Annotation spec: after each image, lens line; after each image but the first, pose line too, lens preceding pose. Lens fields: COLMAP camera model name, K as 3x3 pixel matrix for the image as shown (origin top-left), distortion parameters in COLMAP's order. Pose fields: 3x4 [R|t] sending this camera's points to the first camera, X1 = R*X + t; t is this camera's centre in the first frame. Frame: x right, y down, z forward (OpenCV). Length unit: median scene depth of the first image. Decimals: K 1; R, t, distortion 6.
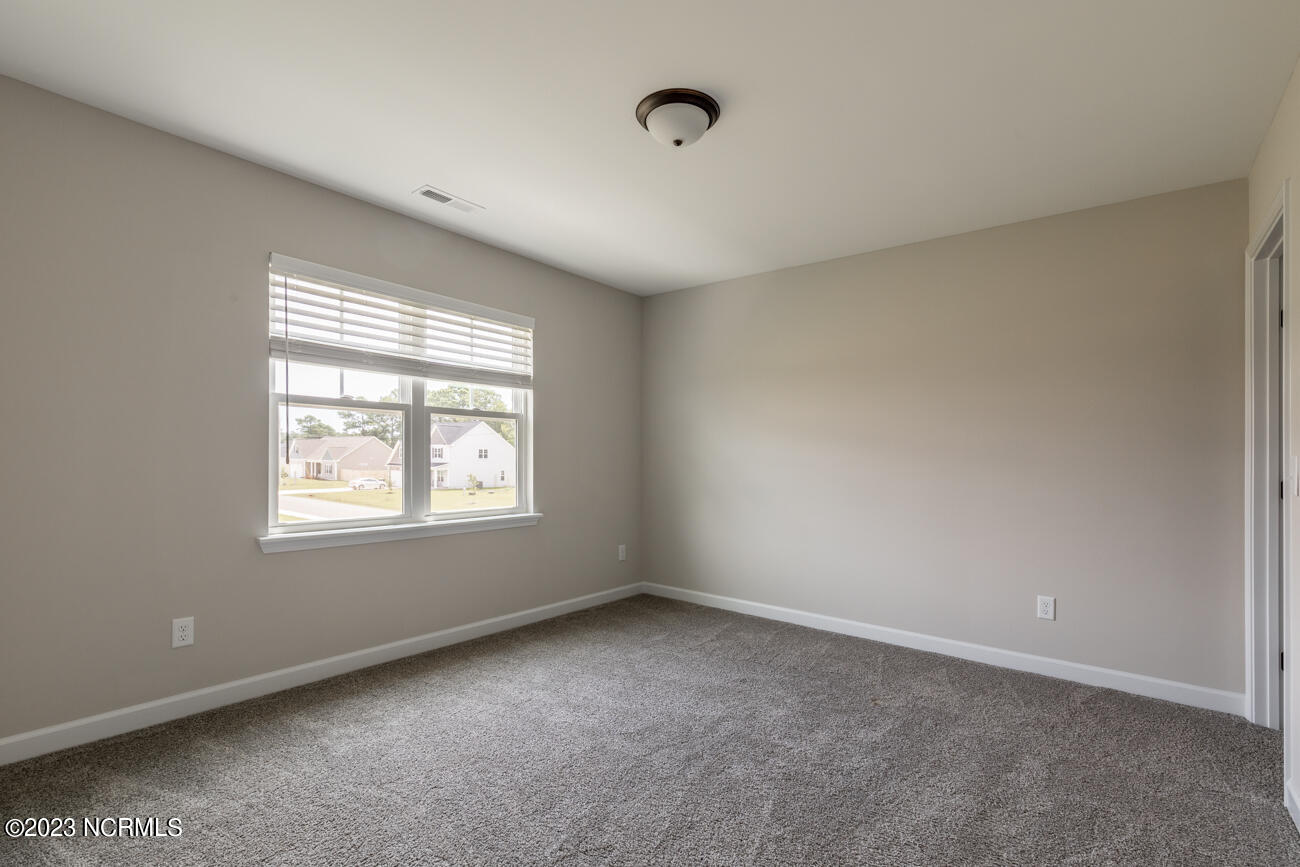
lens RADIAL K [[605.8, 0, 649.0], [0, 605.8, 448.6], [0, 0, 1]] dist [0.000565, -0.000419]
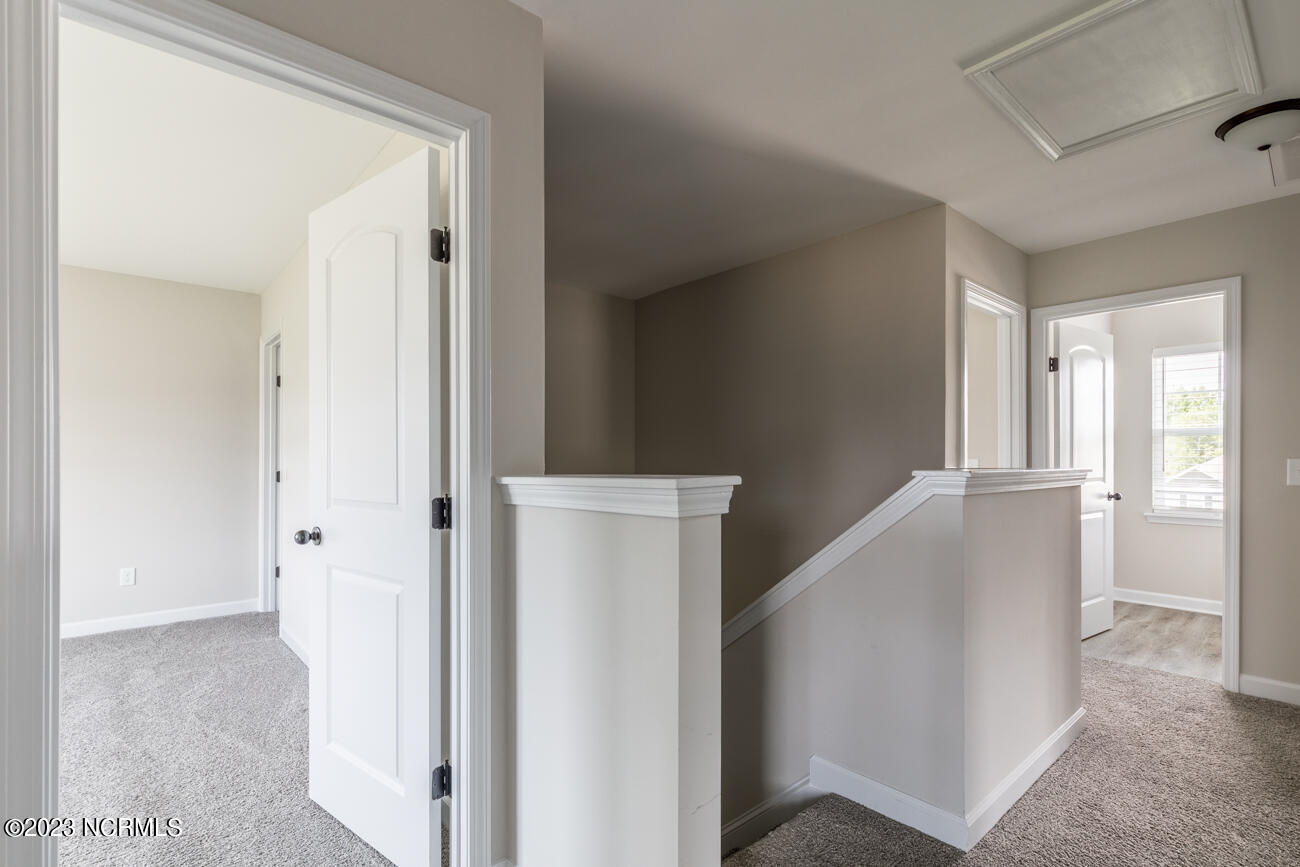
lens RADIAL K [[605.8, 0, 649.0], [0, 605.8, 448.6], [0, 0, 1]] dist [0.000565, -0.000419]
pose [[0.192060, -0.000305, 0.981383, -0.489097], [-0.005573, 0.999983, 0.001401, -0.021706], [-0.981367, -0.005739, 0.192055, -0.412039]]
